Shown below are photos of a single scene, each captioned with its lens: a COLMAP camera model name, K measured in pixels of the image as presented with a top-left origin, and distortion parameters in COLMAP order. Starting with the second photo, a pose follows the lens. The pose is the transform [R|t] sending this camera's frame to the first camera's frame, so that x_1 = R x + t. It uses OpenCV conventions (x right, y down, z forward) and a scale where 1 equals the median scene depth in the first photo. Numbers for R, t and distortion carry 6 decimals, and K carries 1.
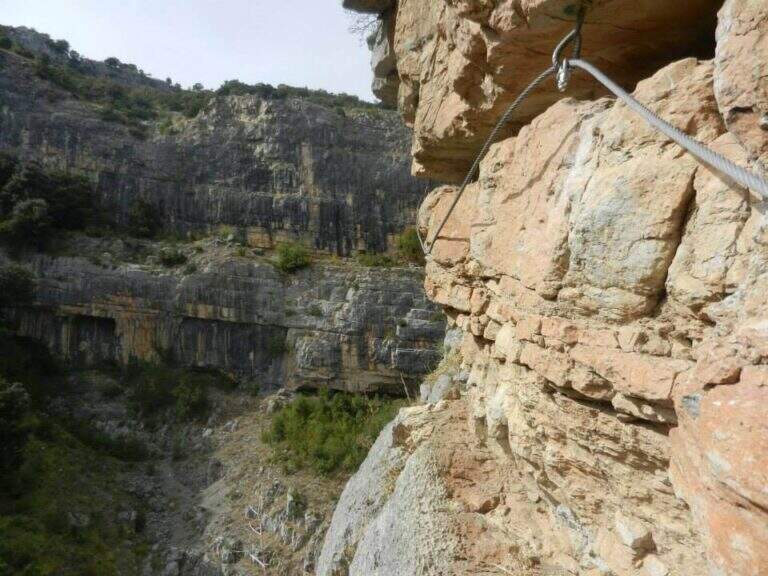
lens RADIAL K [[552.6, 0, 375.2], [0, 552.6, 288.4], [0, 0, 1]] dist [-0.002200, -0.002250]
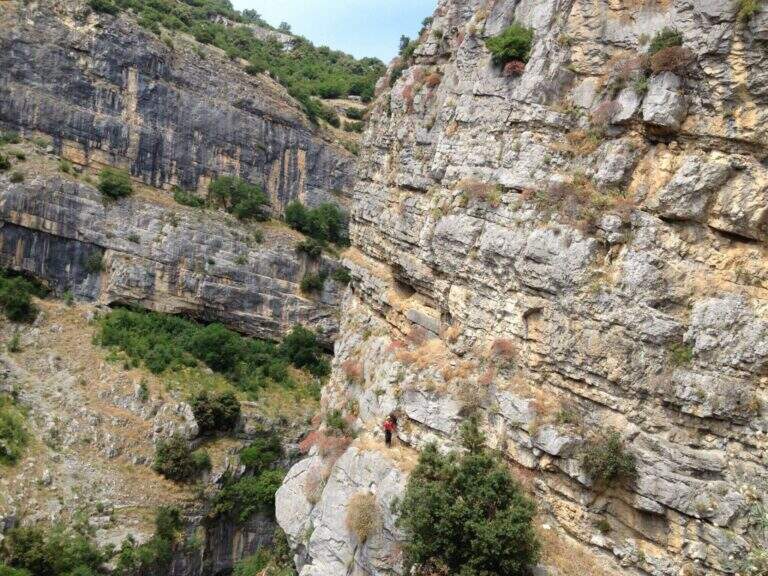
lens RADIAL K [[695.3, 0, 384.0], [0, 695.3, 288.0], [0, 0, 1]] dist [-0.002597, -0.005951]
pose [[0.881619, 0.142455, 0.449949, -0.272604], [-0.202060, 0.975495, 0.087069, -0.082136], [-0.426520, -0.167678, 0.888800, -0.476396]]
